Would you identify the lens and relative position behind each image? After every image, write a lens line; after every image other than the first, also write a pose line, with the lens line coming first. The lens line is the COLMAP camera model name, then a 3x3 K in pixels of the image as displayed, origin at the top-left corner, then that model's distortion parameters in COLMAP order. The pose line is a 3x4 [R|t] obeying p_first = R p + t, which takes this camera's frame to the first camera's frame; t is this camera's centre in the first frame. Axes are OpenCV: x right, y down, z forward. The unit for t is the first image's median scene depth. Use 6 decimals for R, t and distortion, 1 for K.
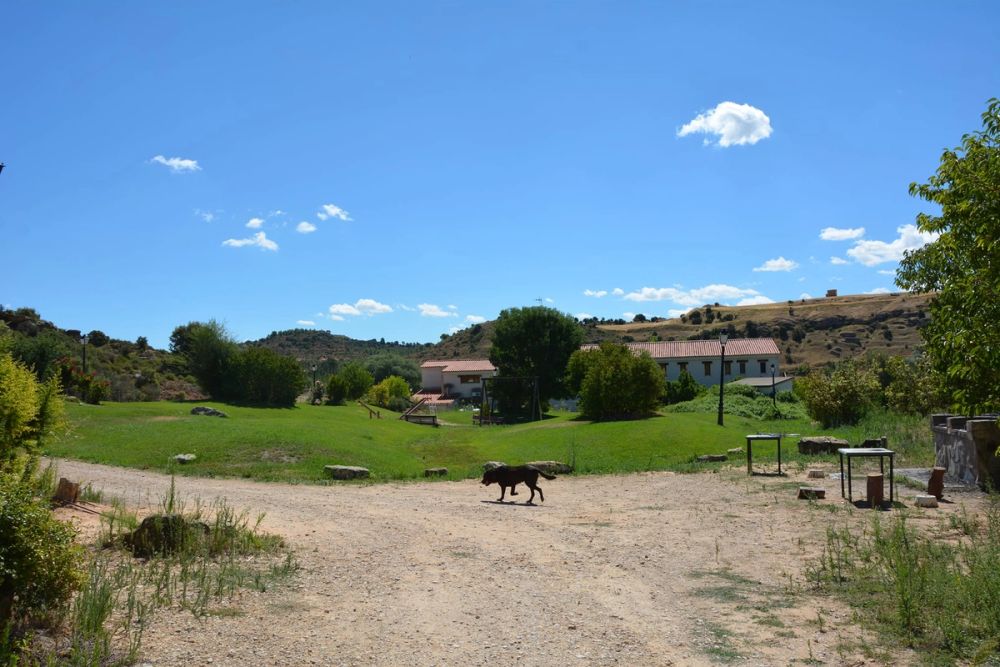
lens RADIAL K [[831.6, 0, 498.4], [0, 831.6, 331.6], [0, 0, 1]] dist [-0.140538, 0.111267]
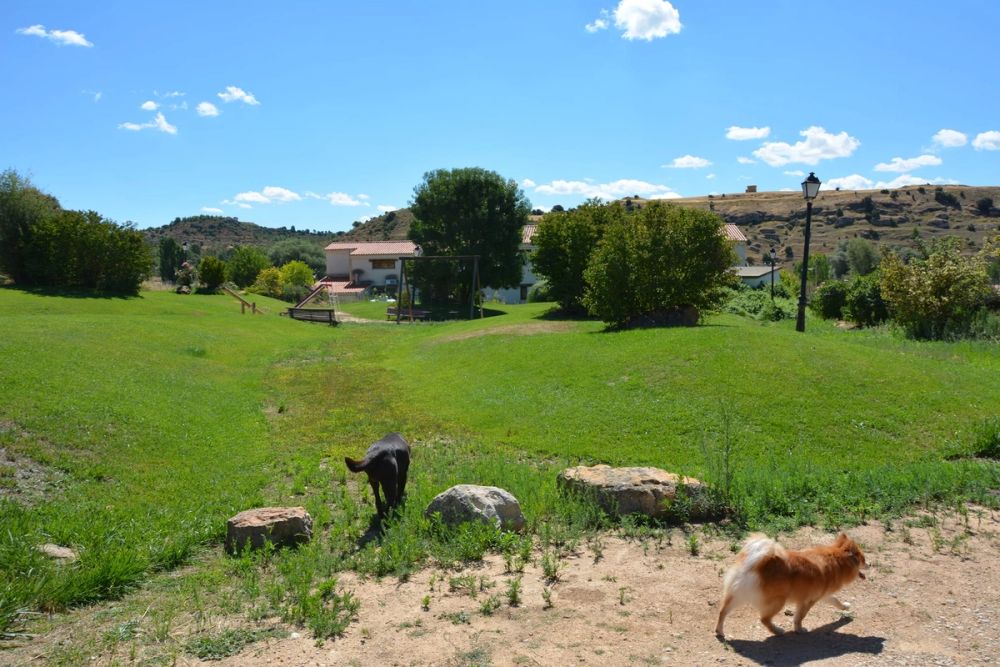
lens RADIAL K [[831.6, 0, 501.5], [0, 831.6, 339.8], [0, 0, 1]] dist [-0.140538, 0.111267]
pose [[0.994141, 0.004989, 0.107971, -0.001061], [-0.020094, 0.990051, 0.139269, 0.002694], [-0.106202, -0.140623, 0.984351, 0.029207]]
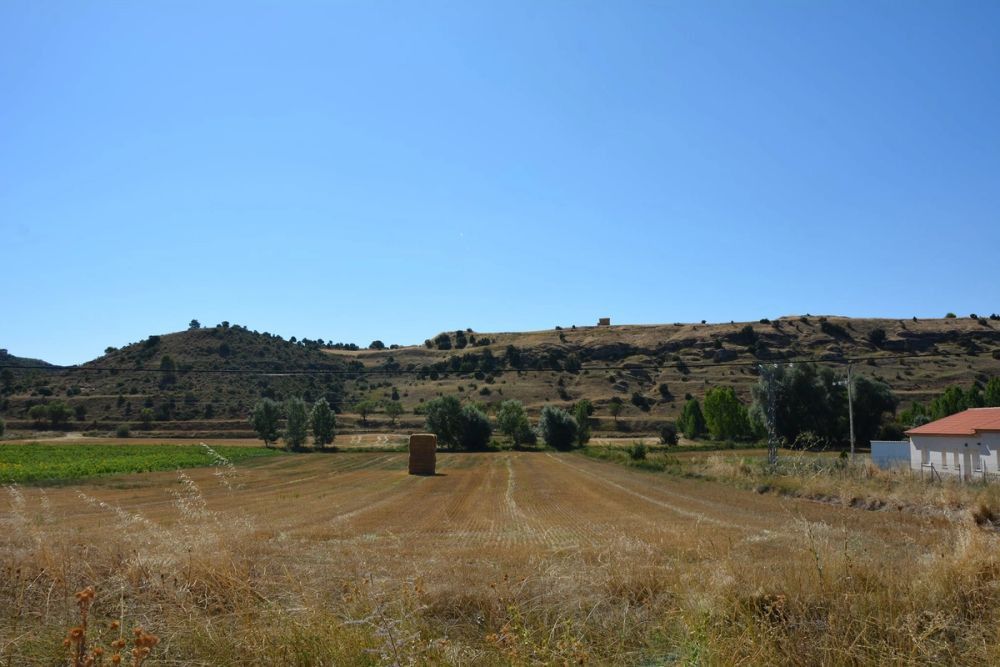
lens RADIAL K [[831.6, 0, 506.1], [0, 831.6, 305.1], [0, 0, 1]] dist [-0.140538, 0.111267]
pose [[0.951910, 0.065167, 0.299369, 0.064961], [-0.039041, 0.994952, -0.092442, 0.023507], [-0.303882, 0.076309, 0.949649, 0.259887]]
